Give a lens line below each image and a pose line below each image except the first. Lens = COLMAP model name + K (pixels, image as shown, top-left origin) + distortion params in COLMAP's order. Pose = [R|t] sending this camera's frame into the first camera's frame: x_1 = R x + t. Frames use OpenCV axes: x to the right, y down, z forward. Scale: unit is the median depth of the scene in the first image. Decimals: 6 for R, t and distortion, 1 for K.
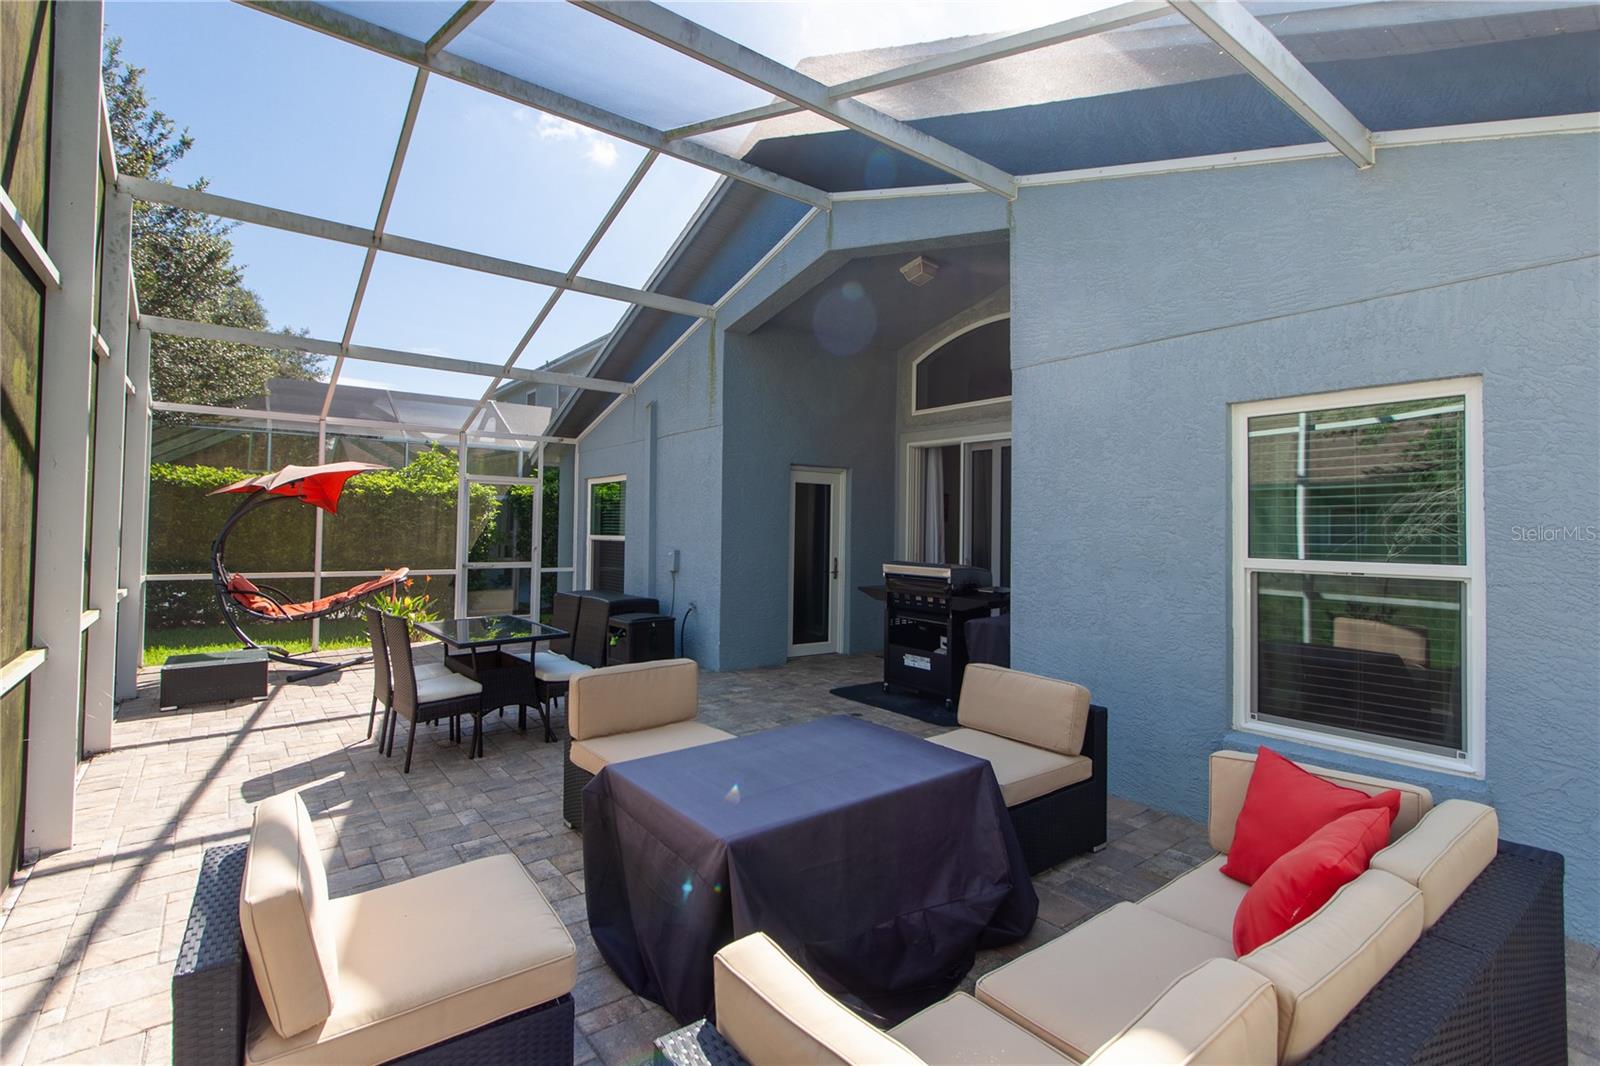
lens RADIAL K [[736.7, 0, 845.9], [0, 736.7, 536.5], [0, 0, 1]] dist [0.000207, 0.000448]
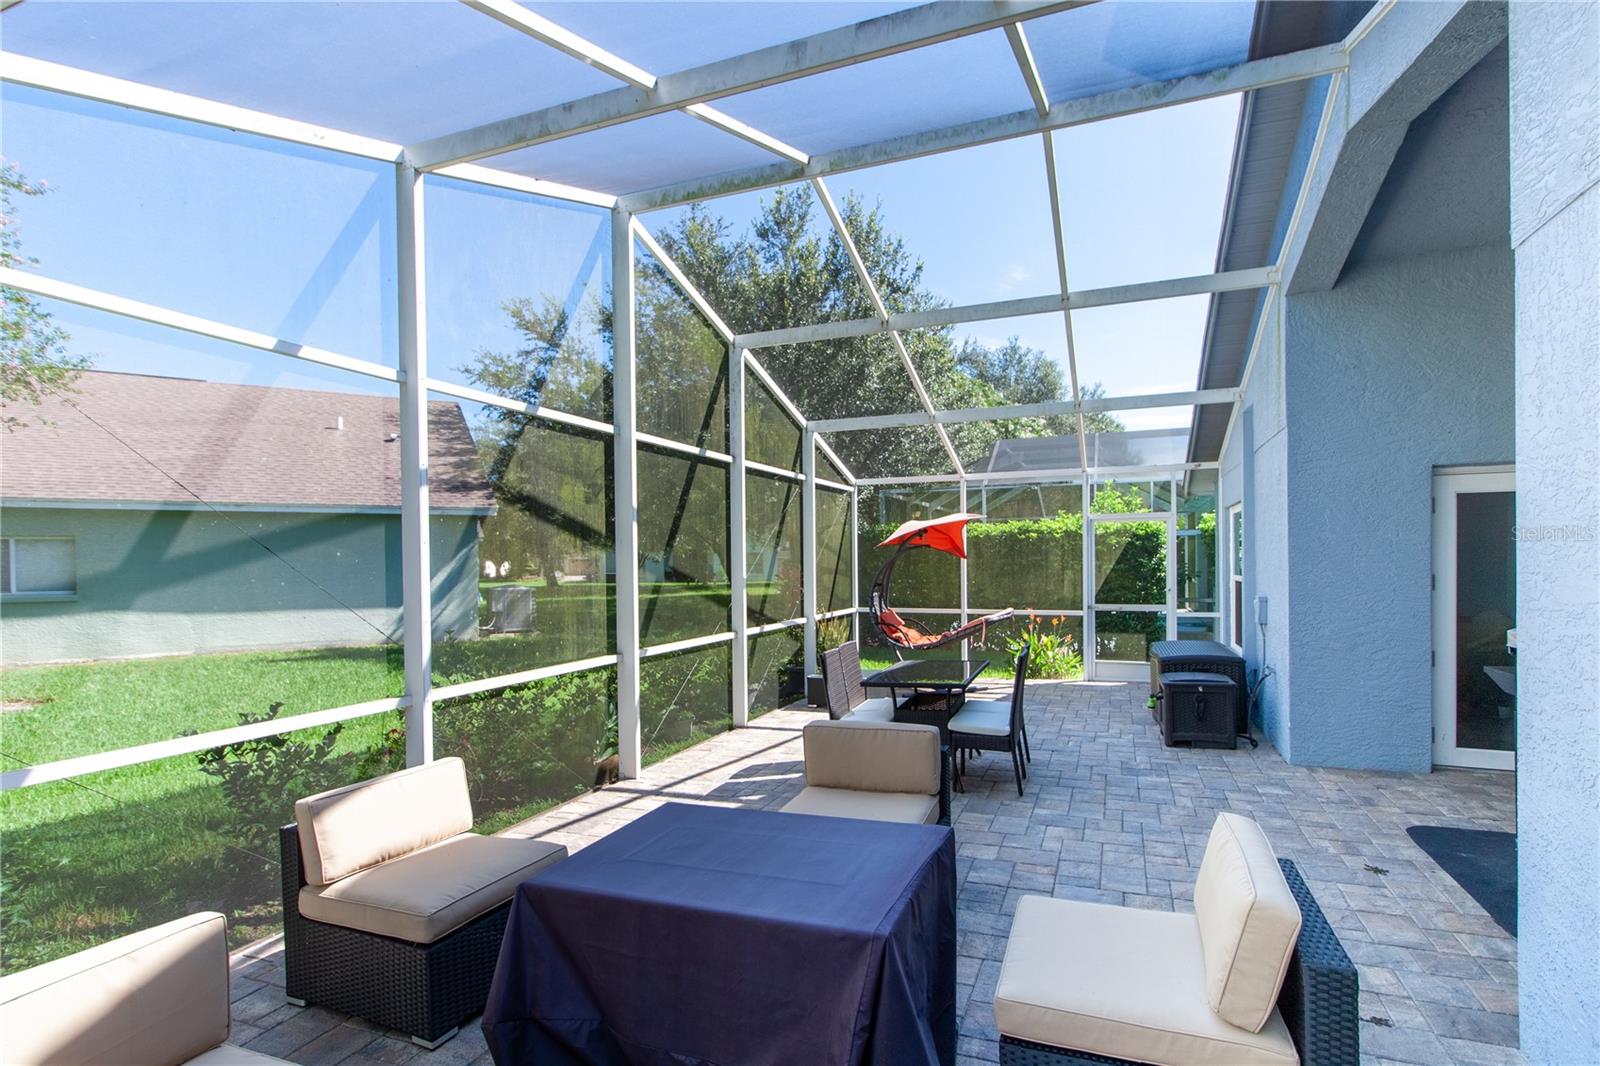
lens RADIAL K [[791.9, 0, 822.4], [0, 791.9, 588.3], [0, 0, 1]] dist [-0.000330, 0.000214]
pose [[0.506230, 0.011670, -0.862320, 0.502257], [0.007564, 0.999810, 0.017971, -0.017193], [0.862365, -0.015620, 0.506046, 0.376030]]
